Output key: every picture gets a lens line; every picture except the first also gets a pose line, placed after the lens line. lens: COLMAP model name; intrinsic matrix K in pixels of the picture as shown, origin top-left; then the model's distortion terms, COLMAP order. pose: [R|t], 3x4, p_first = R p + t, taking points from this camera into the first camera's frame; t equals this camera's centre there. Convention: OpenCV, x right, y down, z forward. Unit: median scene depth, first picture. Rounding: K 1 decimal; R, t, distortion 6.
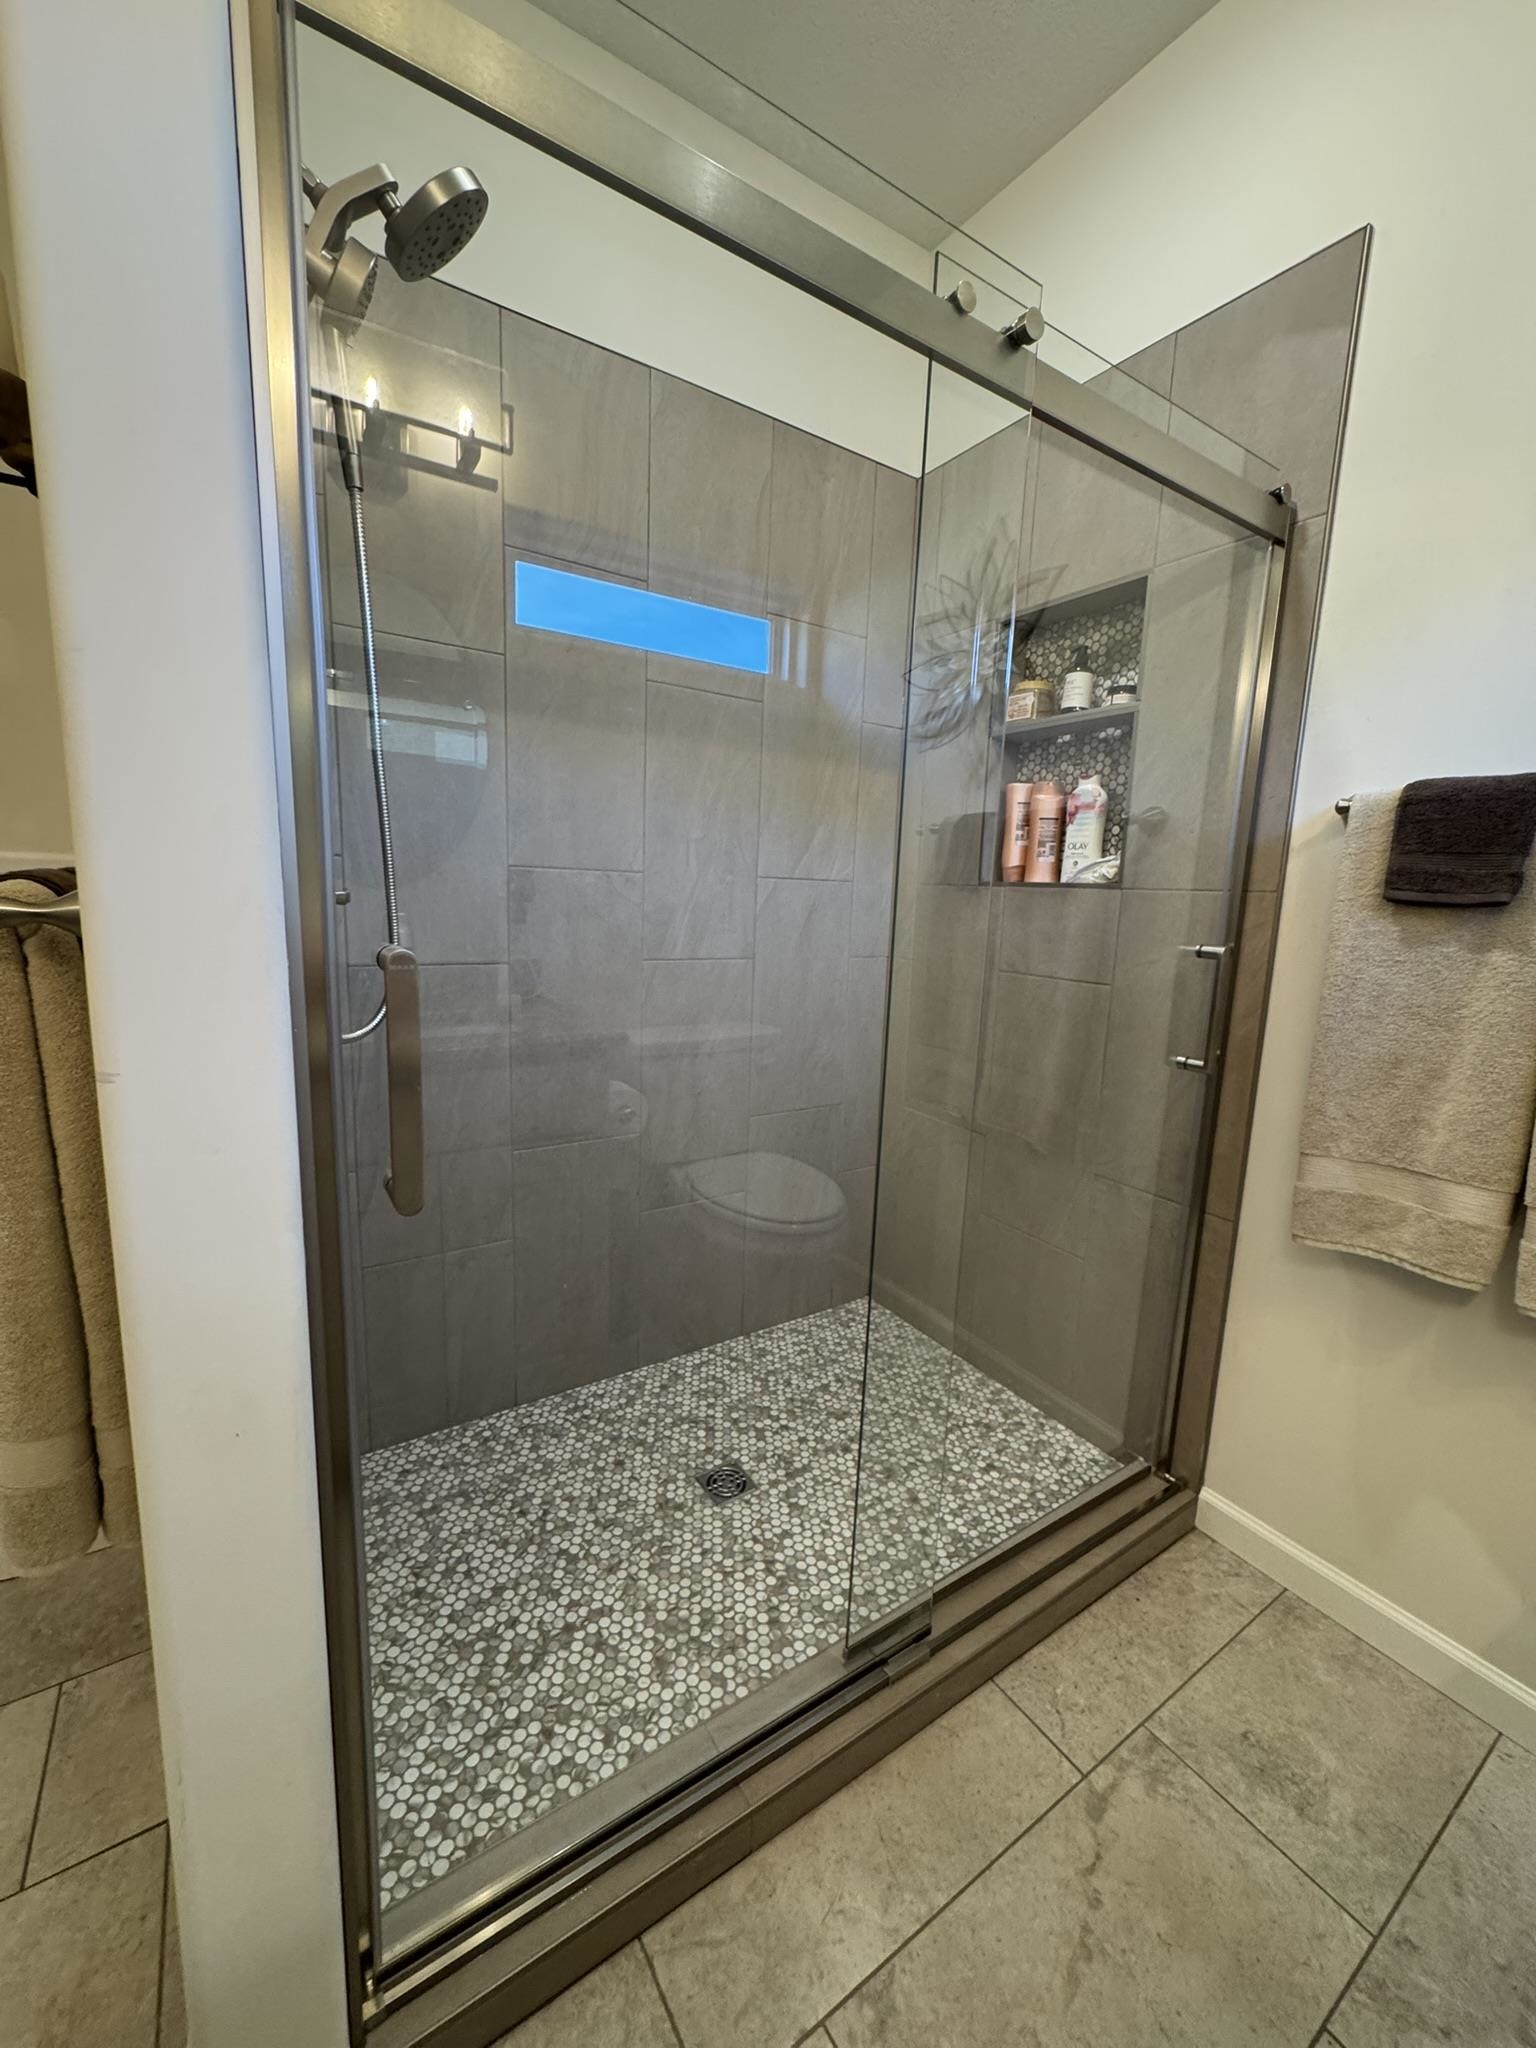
lens RADIAL K [[815.1, 0, 767.4], [0, 815.1, 1023.5], [0, 0, 1]] dist [-0.001685, 0.000476]
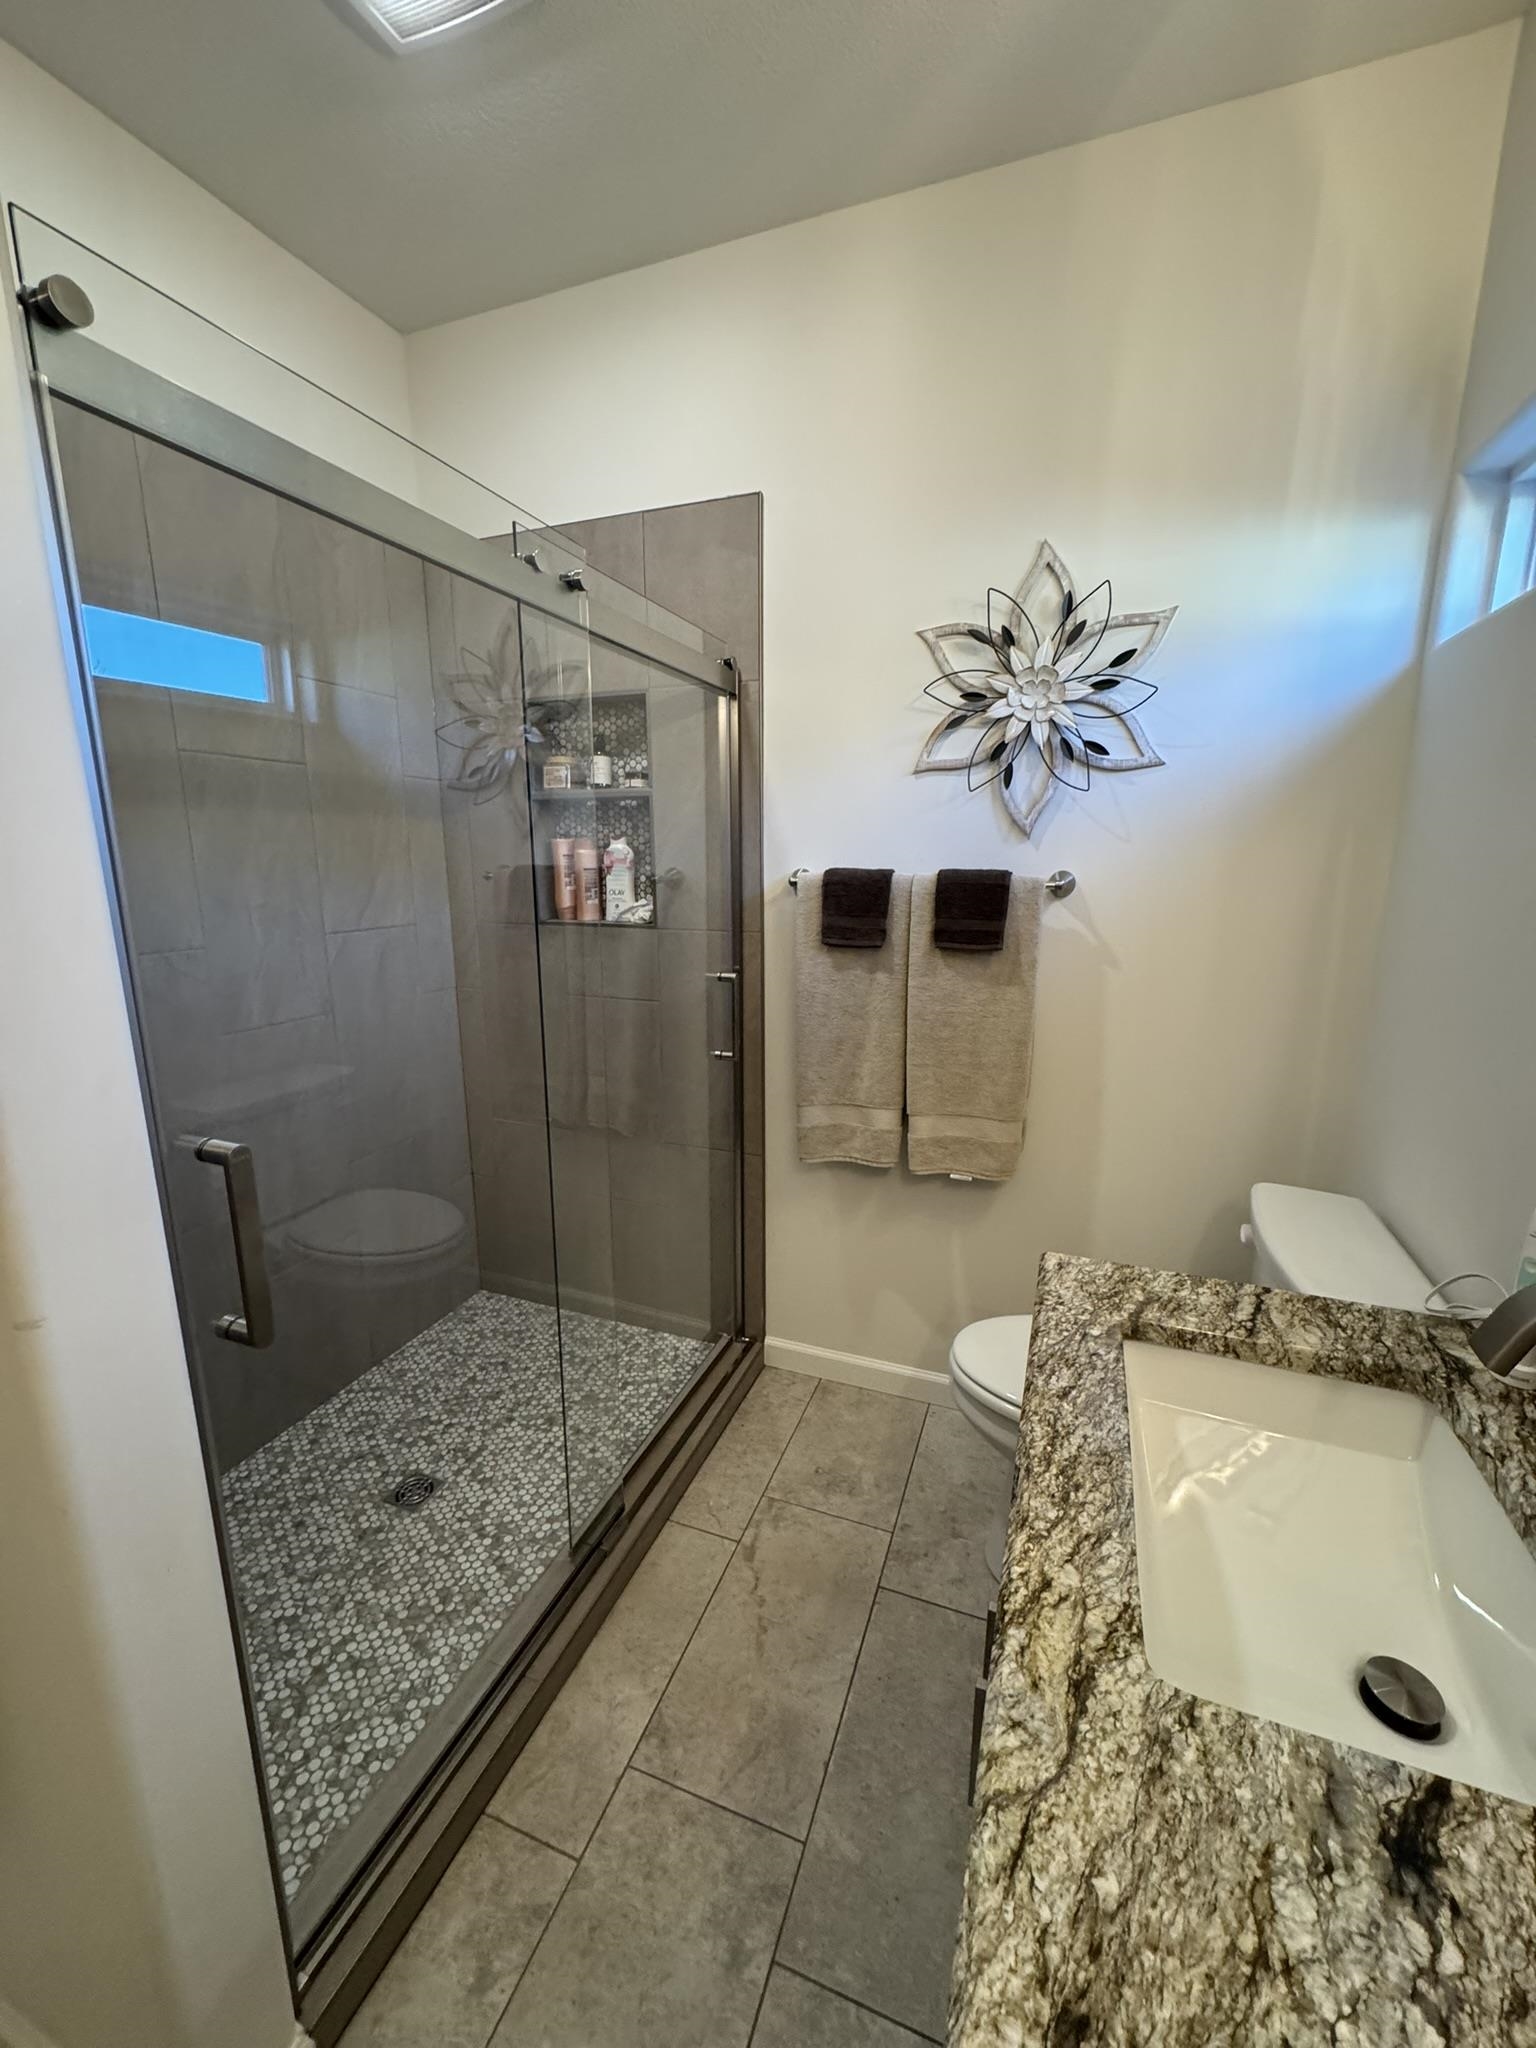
lens RADIAL K [[815.1, 0, 763.5], [0, 815.1, 1030.5], [0, 0, 1]] dist [-0.001685, 0.000476]
pose [[0.817053, -0.161314, 0.553536, -0.196247], [0.126251, 0.986820, 0.101229, -0.124399], [-0.562570, -0.012825, 0.826650, -0.203757]]
